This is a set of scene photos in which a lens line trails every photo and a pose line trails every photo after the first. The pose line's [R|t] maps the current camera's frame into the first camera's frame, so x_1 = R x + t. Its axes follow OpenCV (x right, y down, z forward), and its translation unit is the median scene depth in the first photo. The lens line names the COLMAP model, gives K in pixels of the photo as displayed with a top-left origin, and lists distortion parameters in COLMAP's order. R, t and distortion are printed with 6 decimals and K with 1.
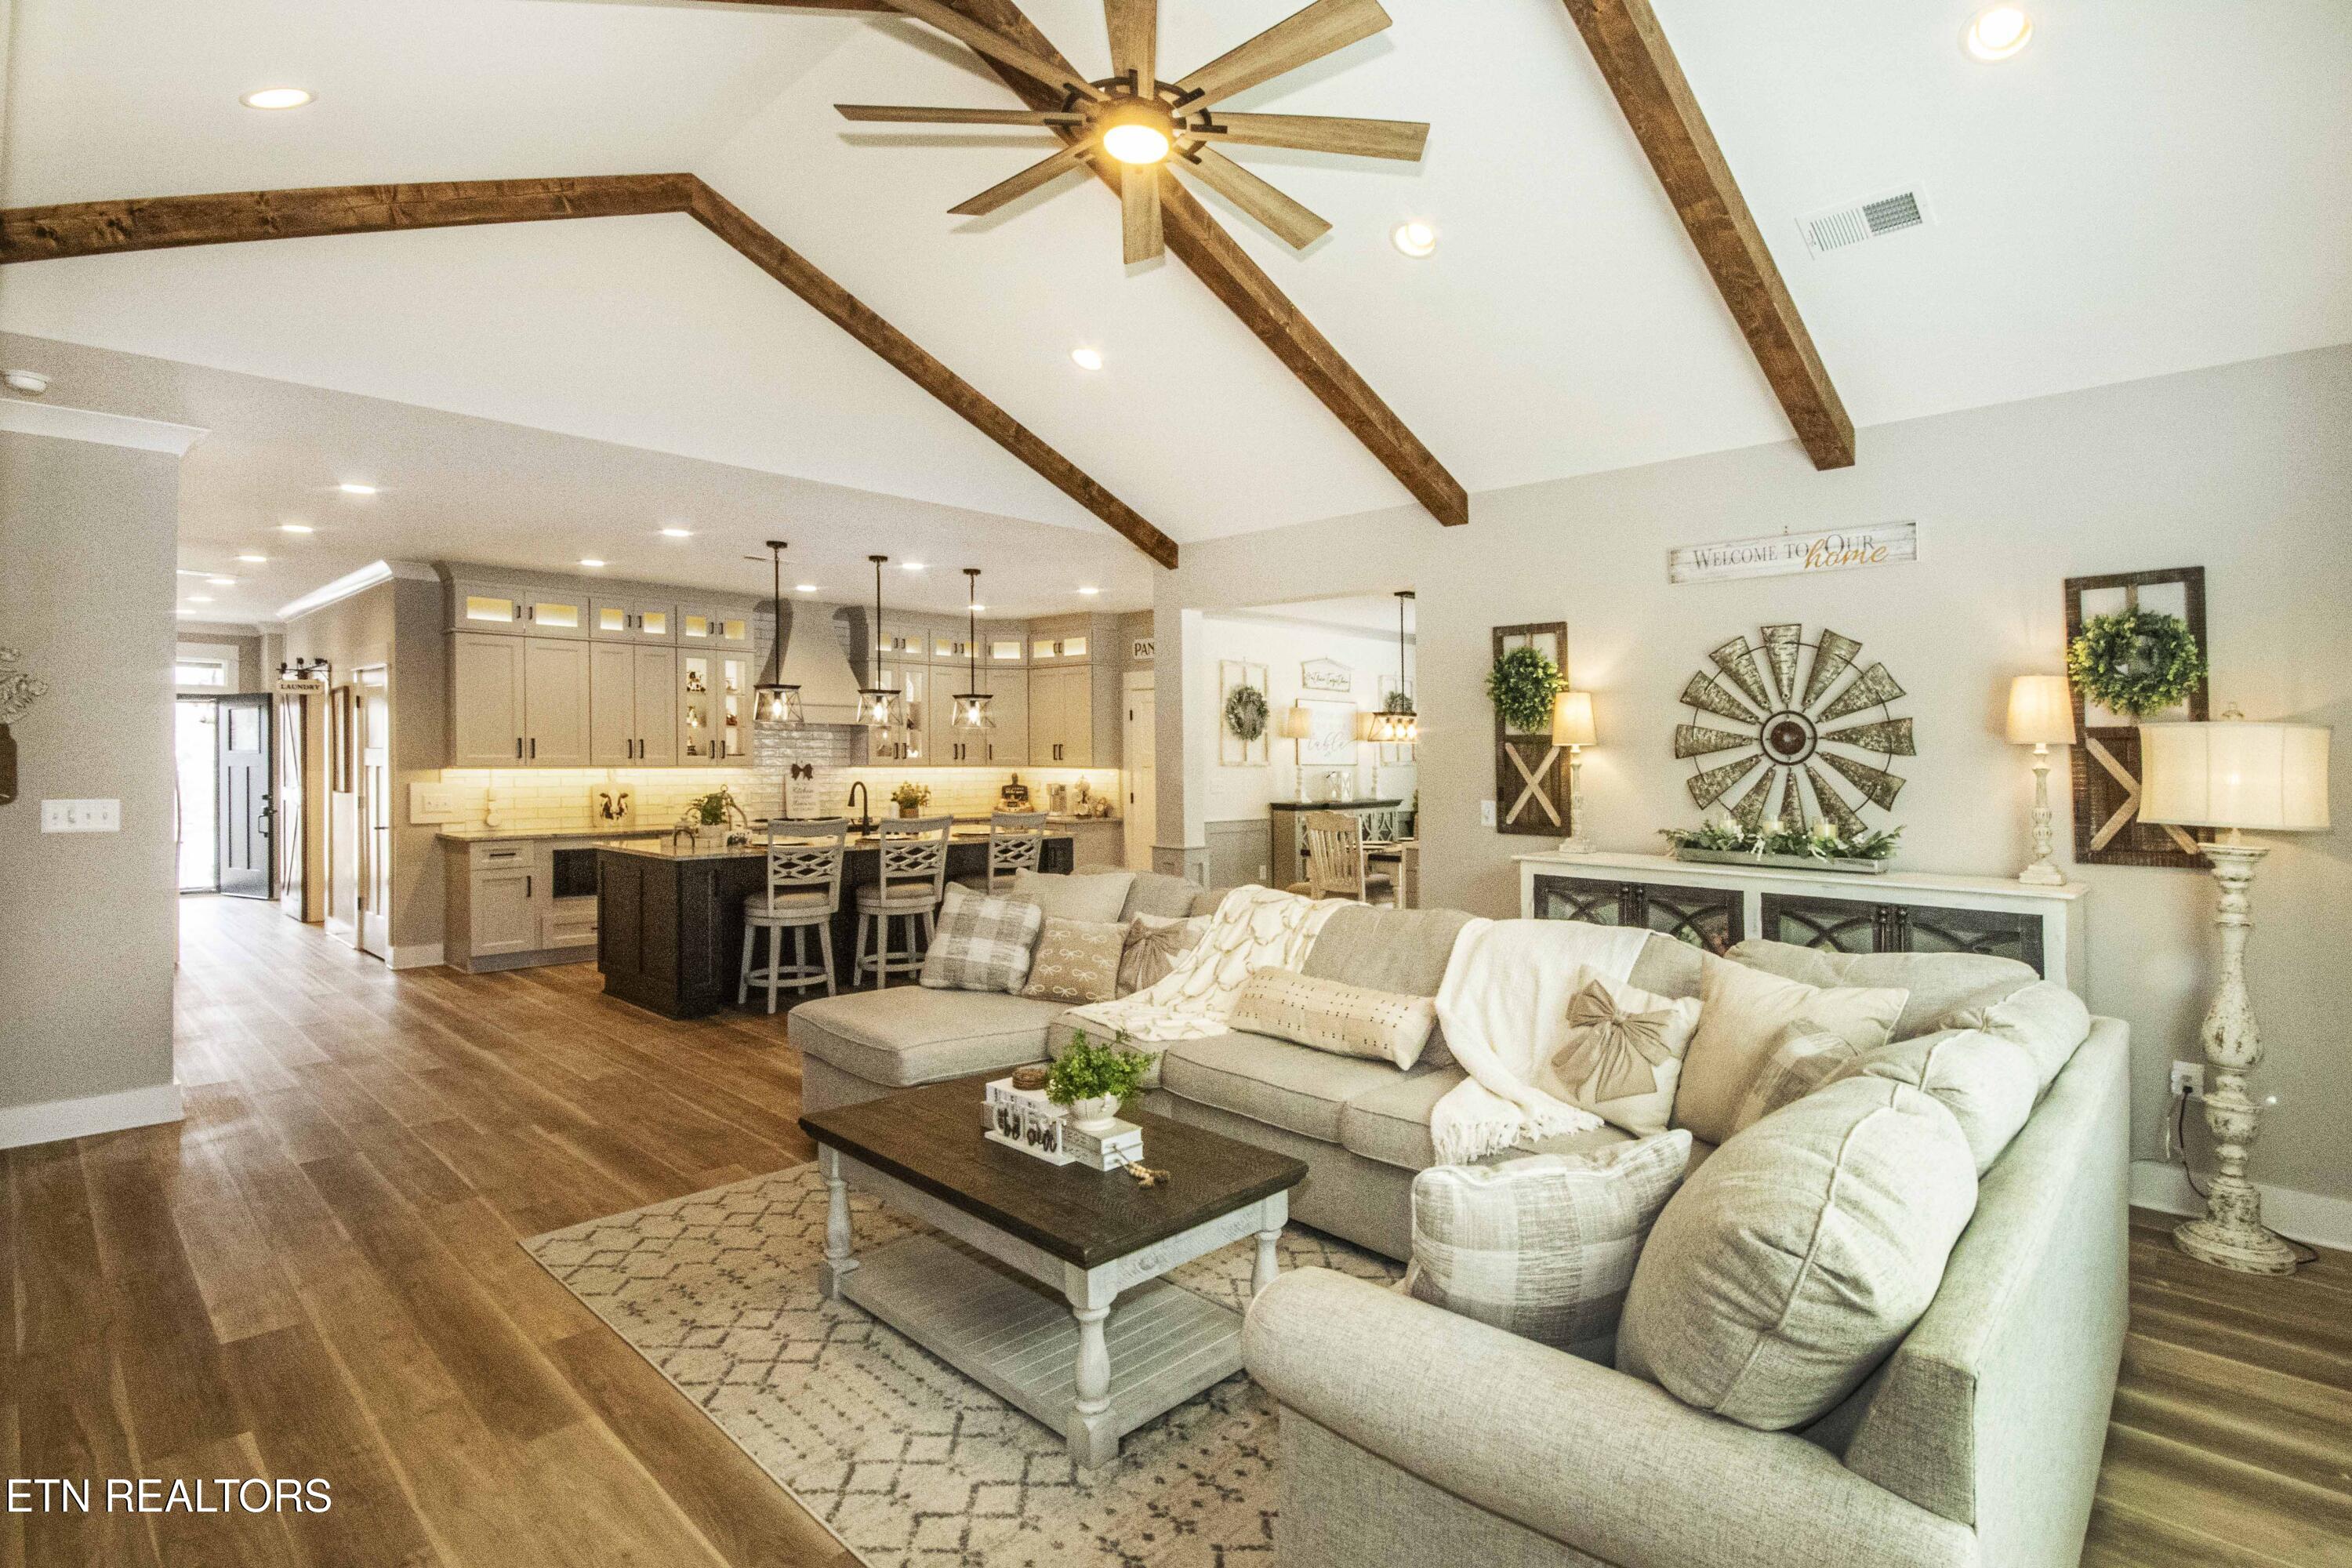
lens RADIAL K [[1133.8, 0, 1189.9], [0, 1133.8, 776.7], [0, 0, 1]] dist [0.000877, -0.000092]
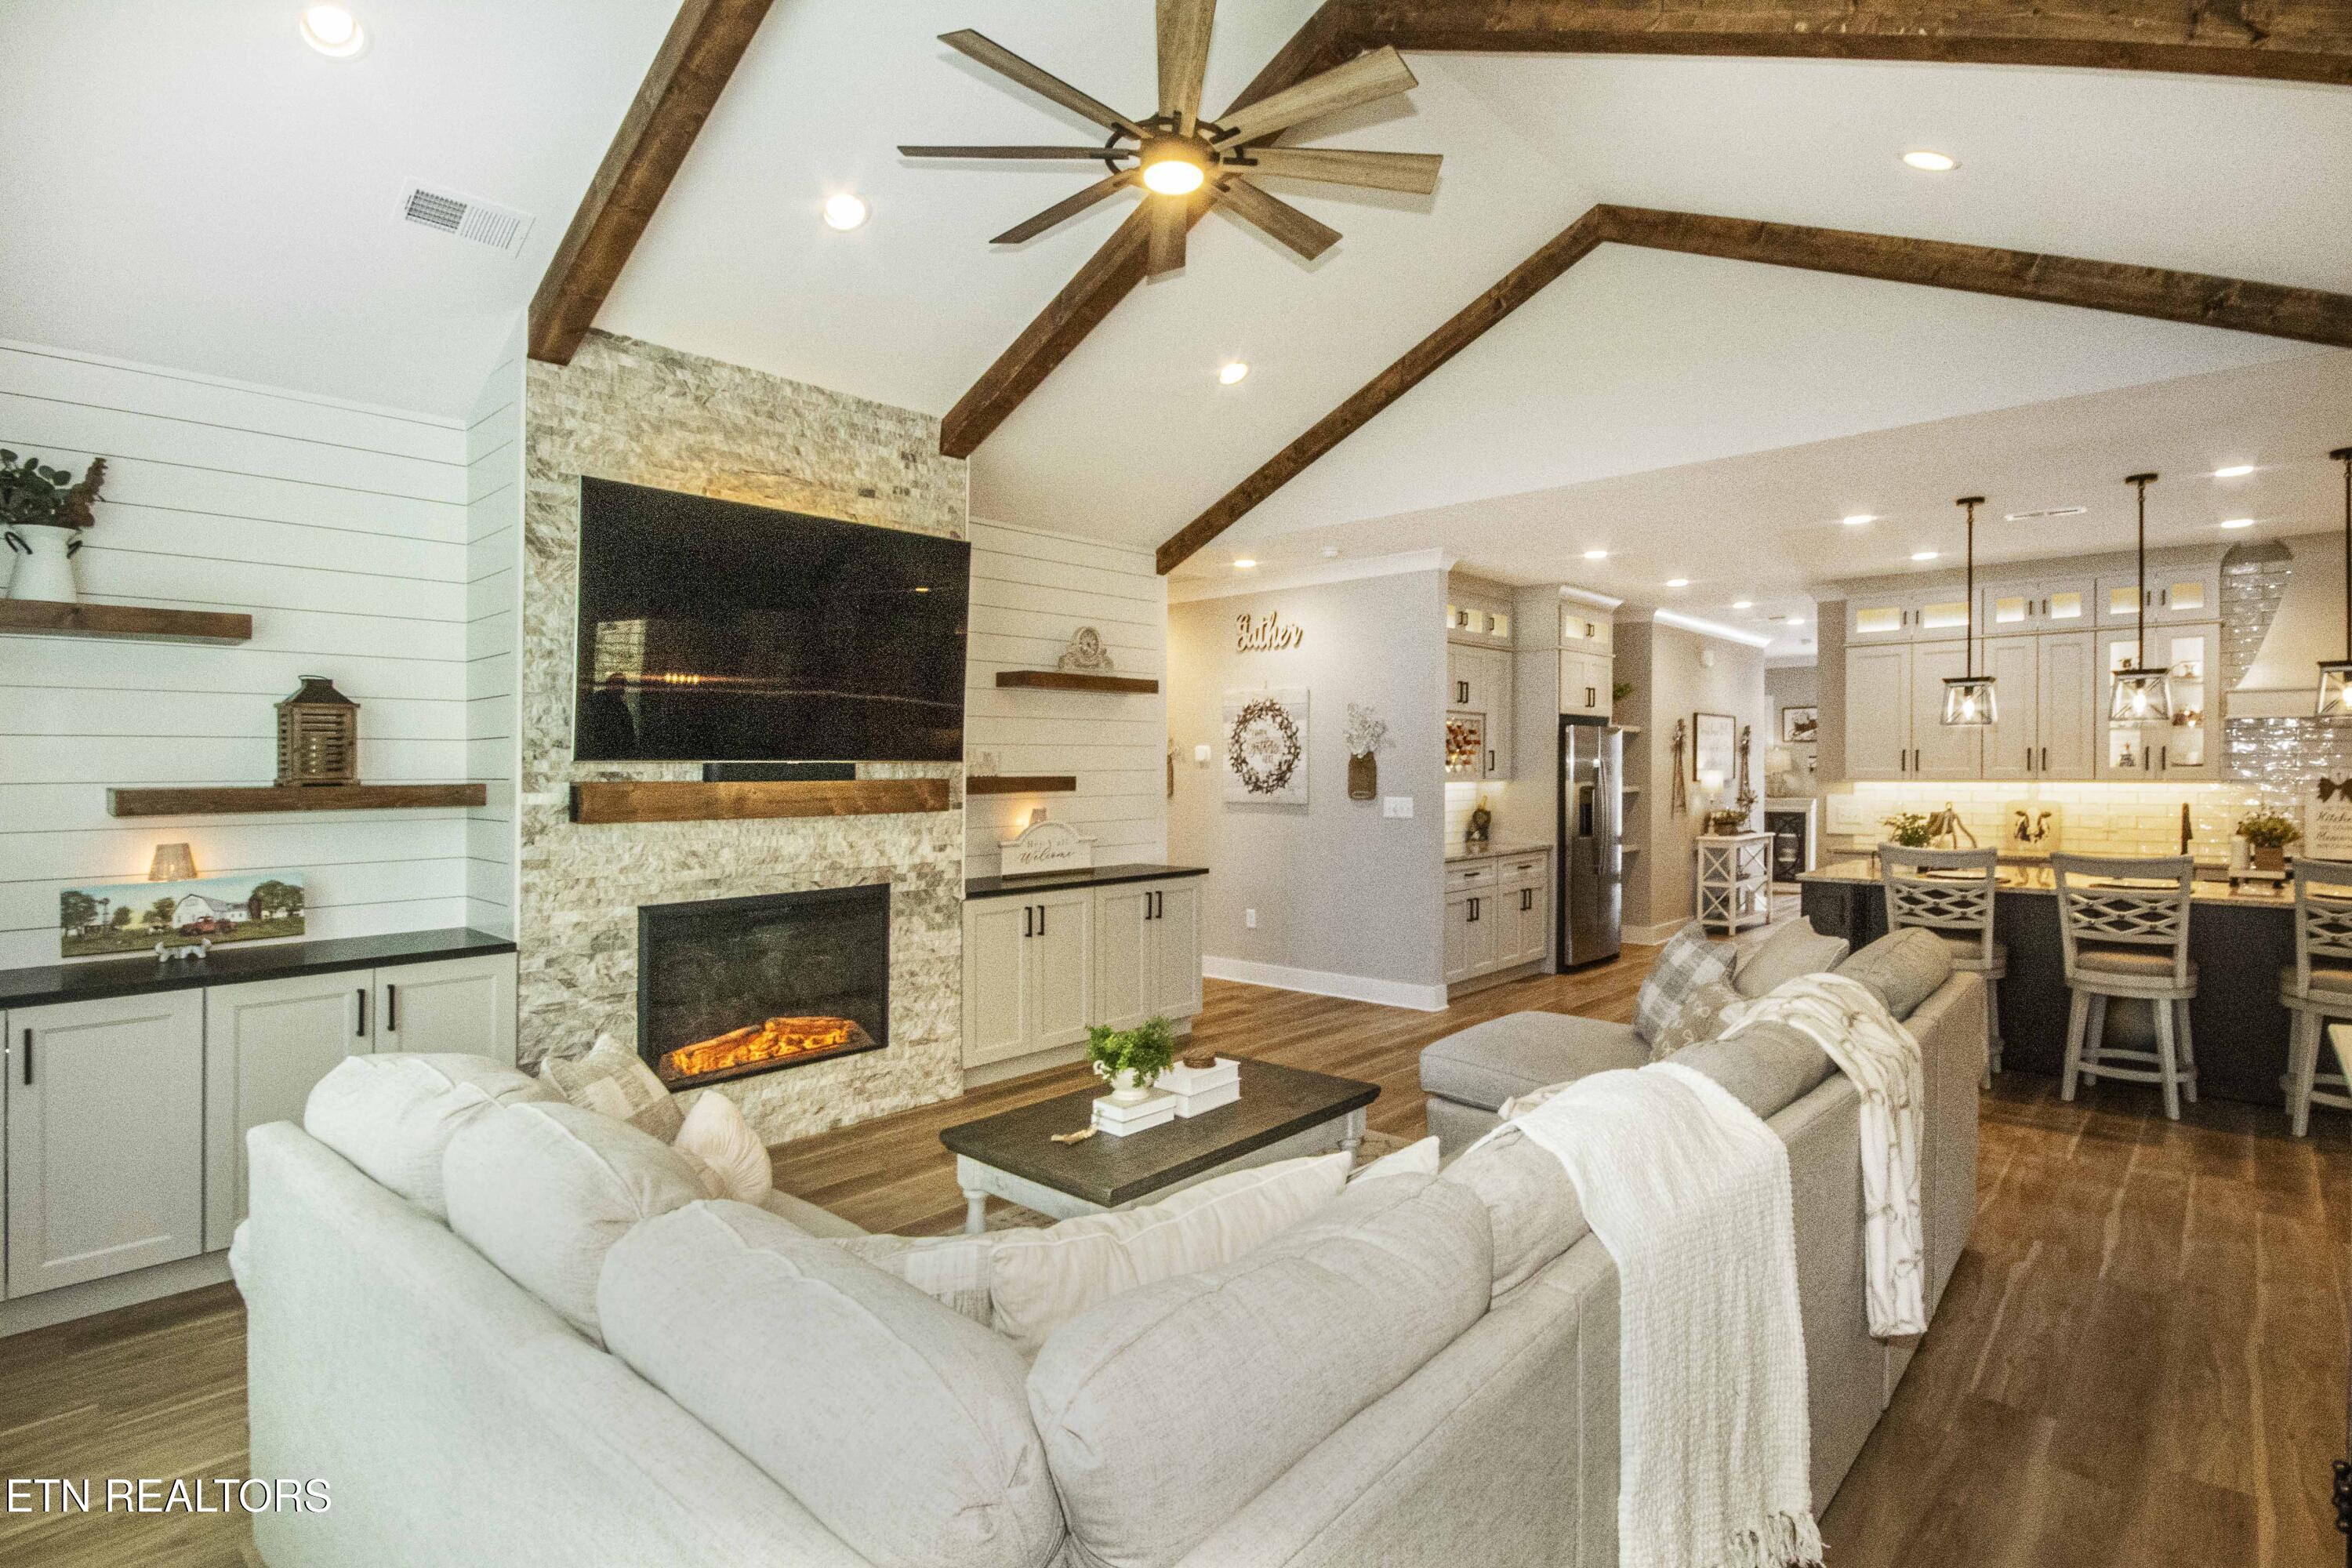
lens RADIAL K [[1152.1, 0, 1176.0], [0, 1152.1, 784.0], [0, 0, 1]] dist [0.000010, -0.031800]
pose [[0.024442, 0.006180, -0.999682, 0.343796], [-0.013652, 0.999890, 0.005847, -0.002209], [0.999608, 0.013505, 0.024524, 0.344832]]
